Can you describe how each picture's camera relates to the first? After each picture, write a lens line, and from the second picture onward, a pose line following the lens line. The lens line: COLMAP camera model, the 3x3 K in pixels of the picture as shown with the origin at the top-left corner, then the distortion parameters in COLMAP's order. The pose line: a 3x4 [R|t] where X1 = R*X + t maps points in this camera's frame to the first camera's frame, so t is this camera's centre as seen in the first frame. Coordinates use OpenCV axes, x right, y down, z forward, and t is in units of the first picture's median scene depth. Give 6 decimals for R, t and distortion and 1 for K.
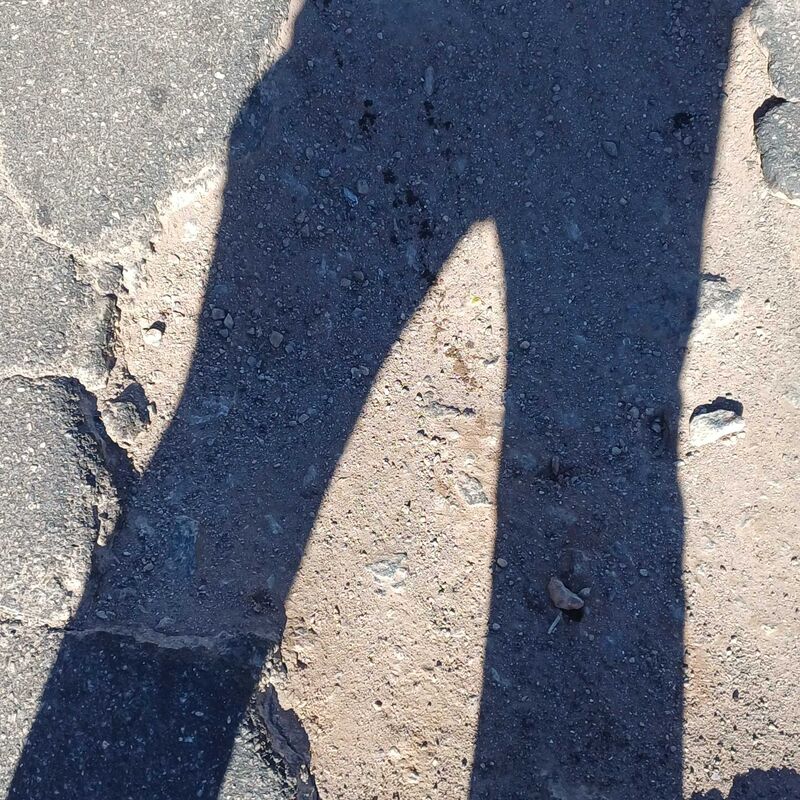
lens RADIAL K [[1204.4, 0, 400.0], [0, 1204.4, 400.0], [0, 0, 1]] dist [0.058266, 0.050706]
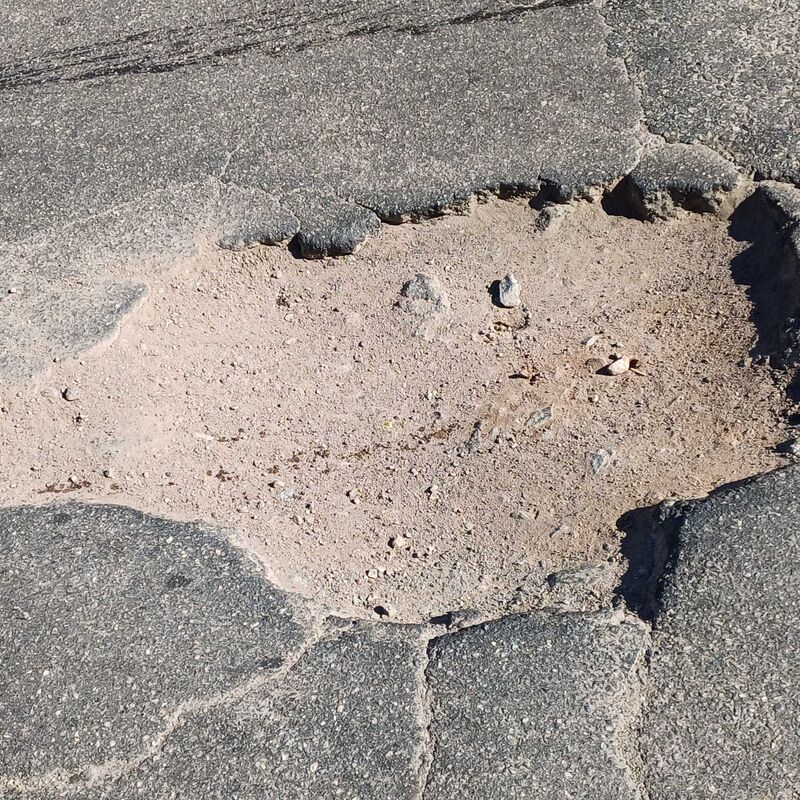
lens RADIAL K [[1204.4, 0, 400.0], [0, 1204.4, 400.0], [0, 0, 1]] dist [0.058266, 0.050706]
pose [[0.131646, -0.705099, 0.696782, -0.884287], [0.965818, 0.249570, 0.070073, -0.177032], [-0.223305, 0.663740, 0.713852, 0.025970]]
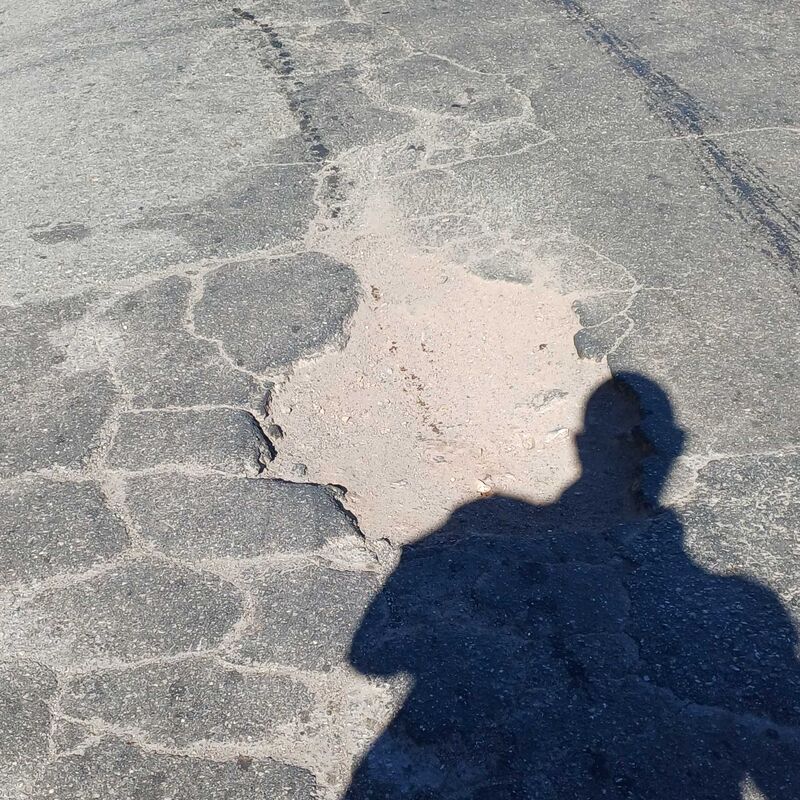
lens RADIAL K [[1242.7, 0, 424.2], [0, 1242.7, 400.1], [0, 0, 1]] dist [0.032412, 0.022702]
pose [[0.999852, 0.015840, -0.006778, 0.045517], [-0.016864, 0.819202, -0.573257, 1.154566], [-0.003528, 0.573286, 0.819348, -0.755616]]
